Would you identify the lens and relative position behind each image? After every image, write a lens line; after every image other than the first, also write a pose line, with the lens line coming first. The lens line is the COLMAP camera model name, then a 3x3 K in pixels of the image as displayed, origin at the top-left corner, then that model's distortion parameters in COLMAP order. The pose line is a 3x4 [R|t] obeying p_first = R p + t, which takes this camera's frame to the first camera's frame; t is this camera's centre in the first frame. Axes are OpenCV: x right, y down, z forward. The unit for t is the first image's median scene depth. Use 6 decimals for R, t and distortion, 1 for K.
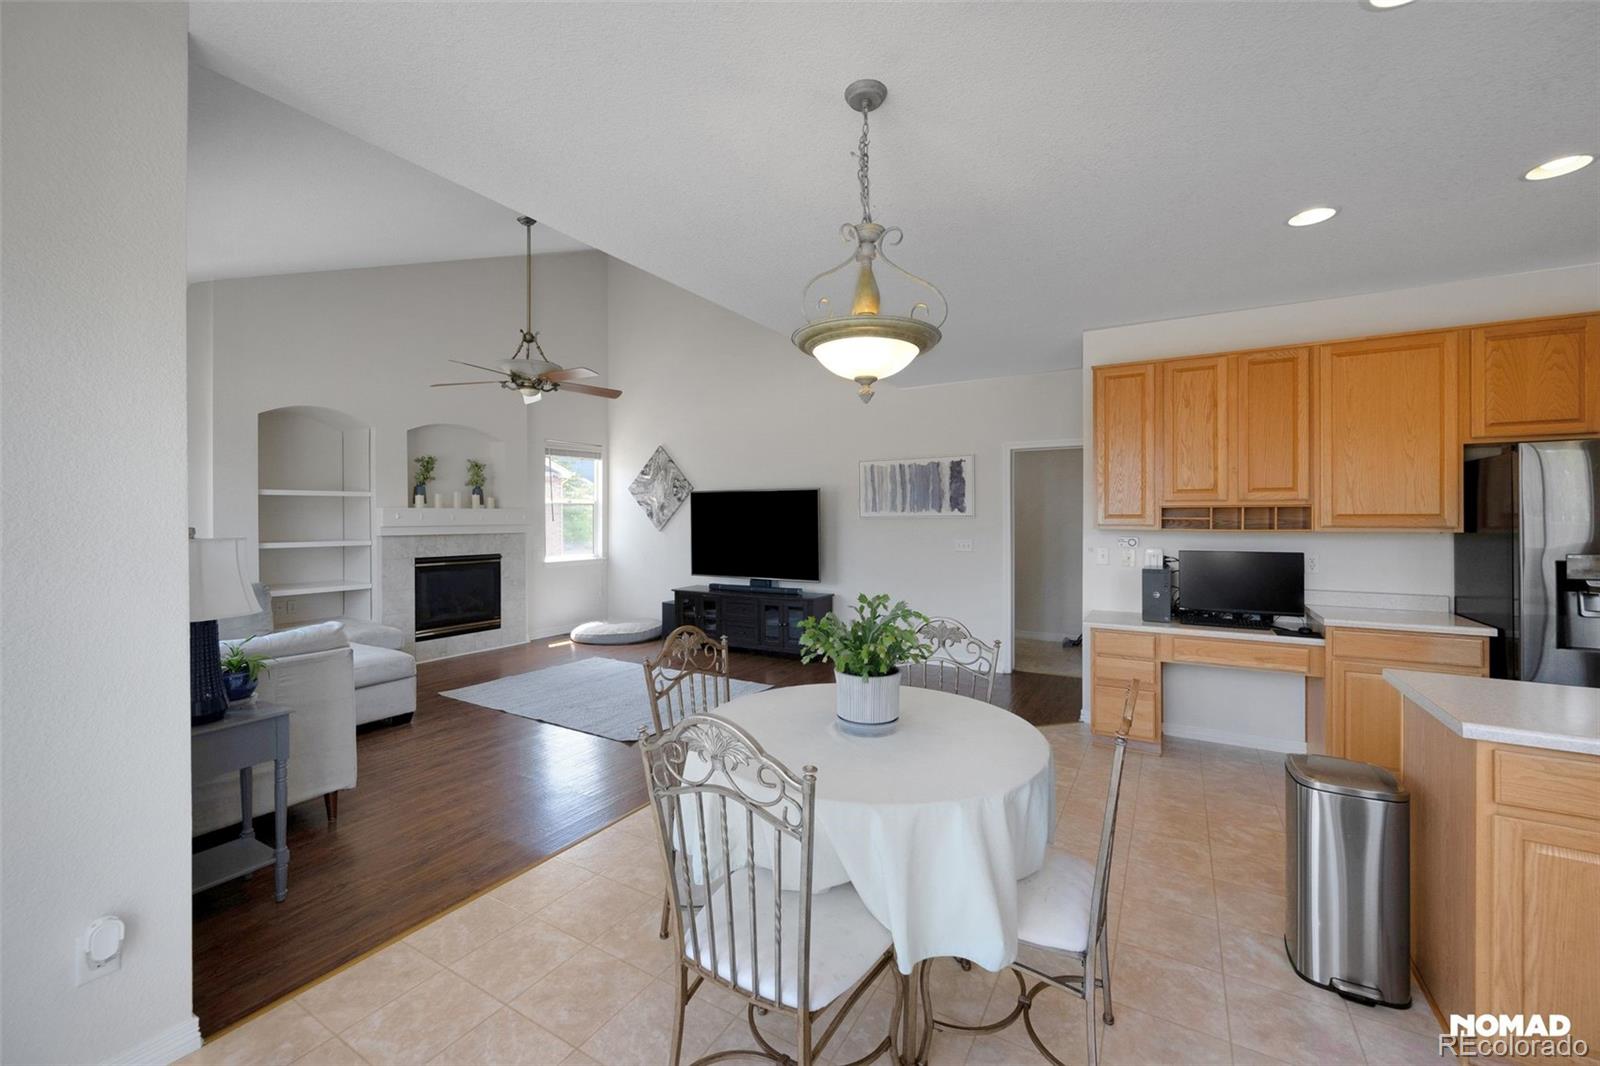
lens RADIAL K [[631.8, 0, 807.0], [0, 631.8, 518.8], [0, 0, 1]] dist [-0.001355, 0.000452]
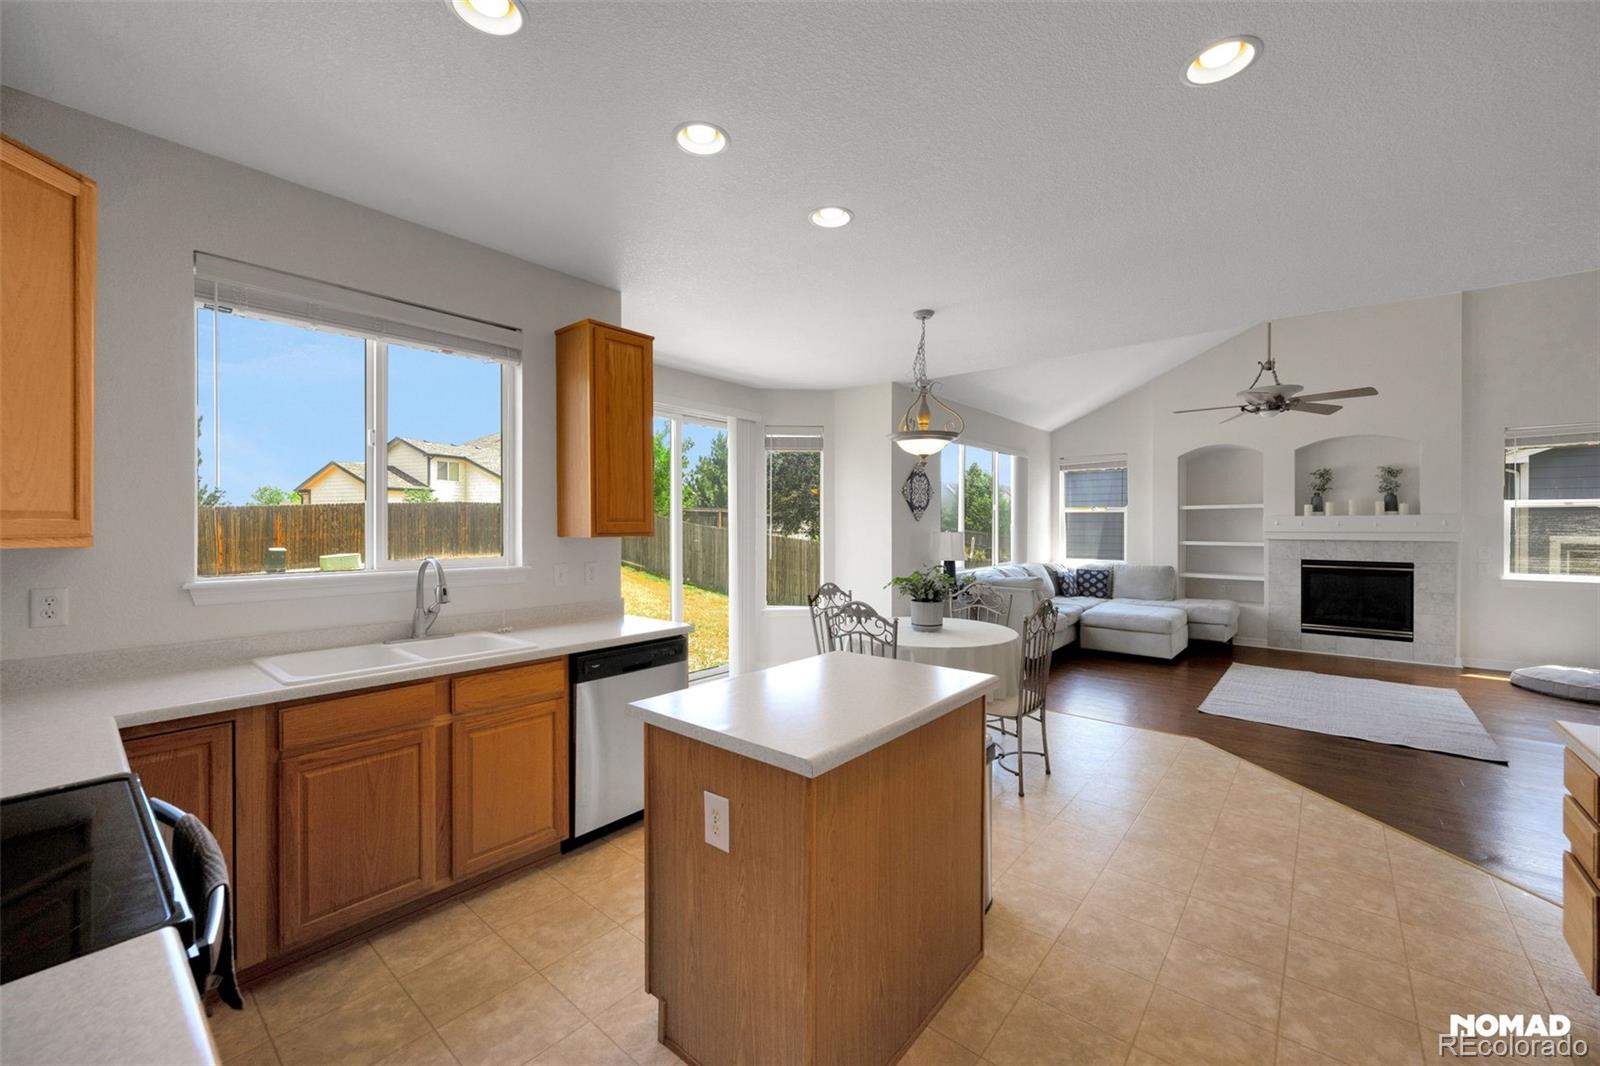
lens RADIAL K [[631.8, 0, 804.9], [0, 631.8, 527.0], [0, 0, 1]] dist [-0.001355, 0.000452]
pose [[-0.164460, 0.003430, -0.986378, 1.059333], [-0.003480, 0.999986, 0.004058, 0.002529], [0.986378, 0.004100, -0.164446, 0.471865]]
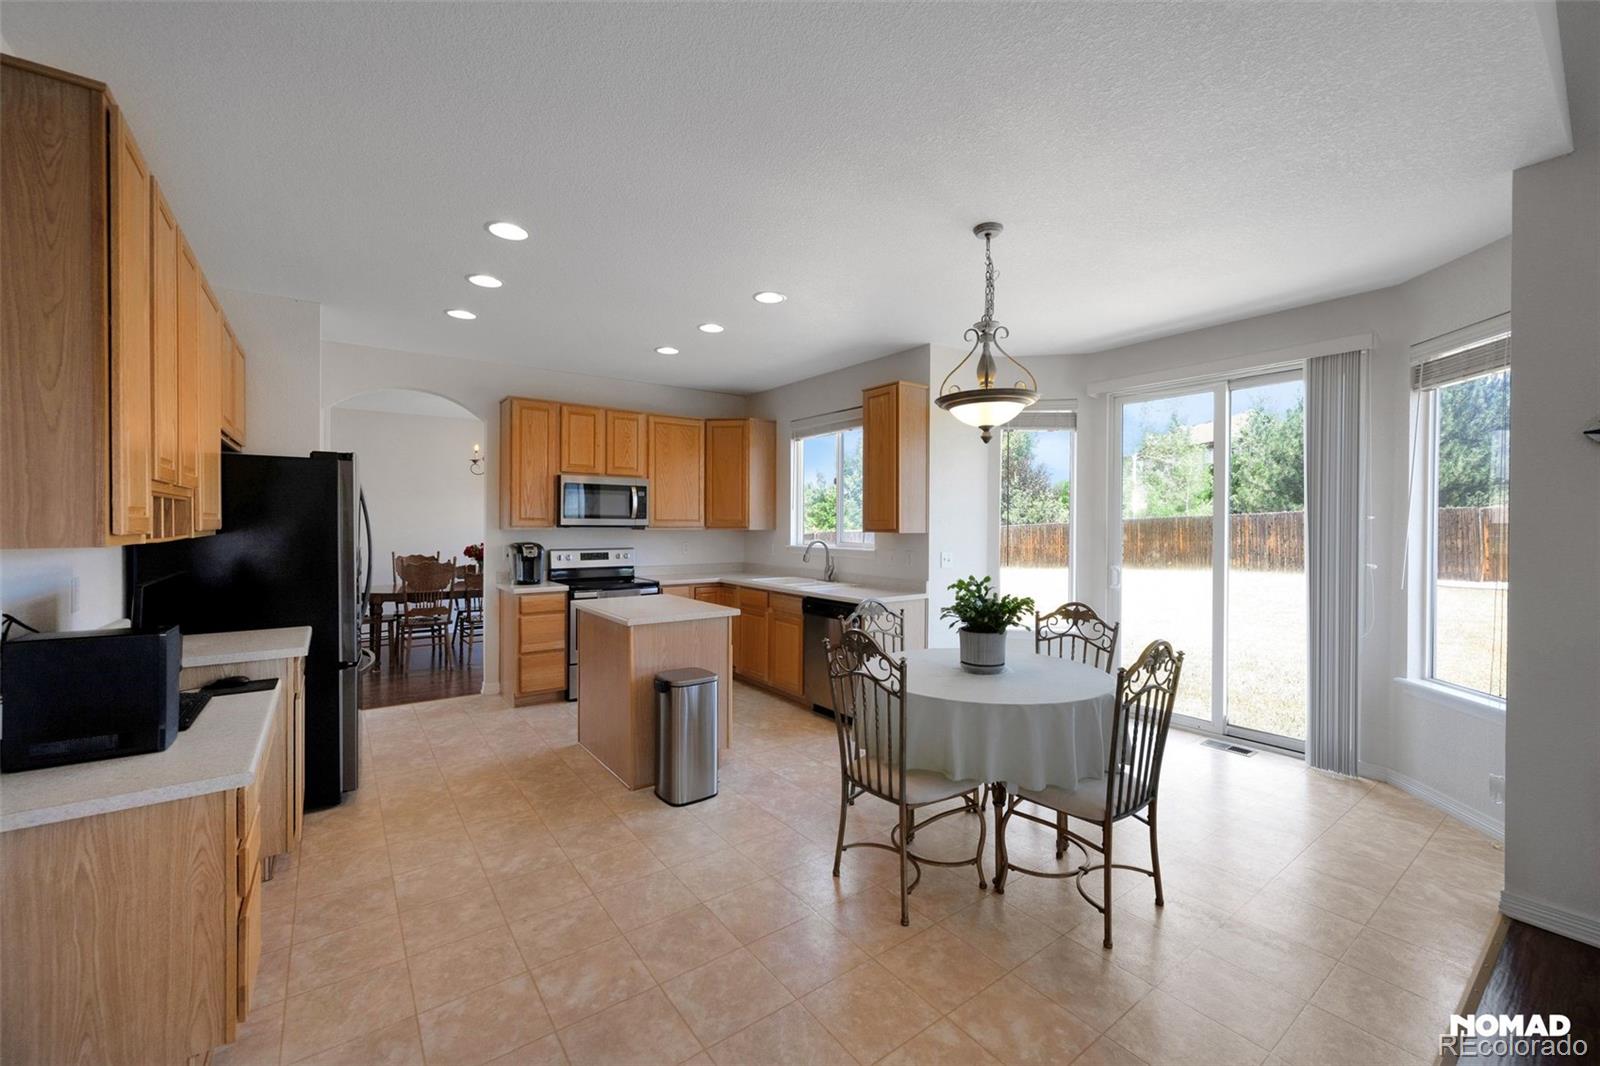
lens RADIAL K [[631.8, 0, 805.4], [0, 631.8, 531.8], [0, 0, 1]] dist [-0.001355, 0.000452]
pose [[-0.920758, -0.008119, 0.390050, -0.043209], [-0.003833, 0.999923, 0.011765, 0.004048], [-0.390116, 0.009338, -0.920718, 1.228488]]
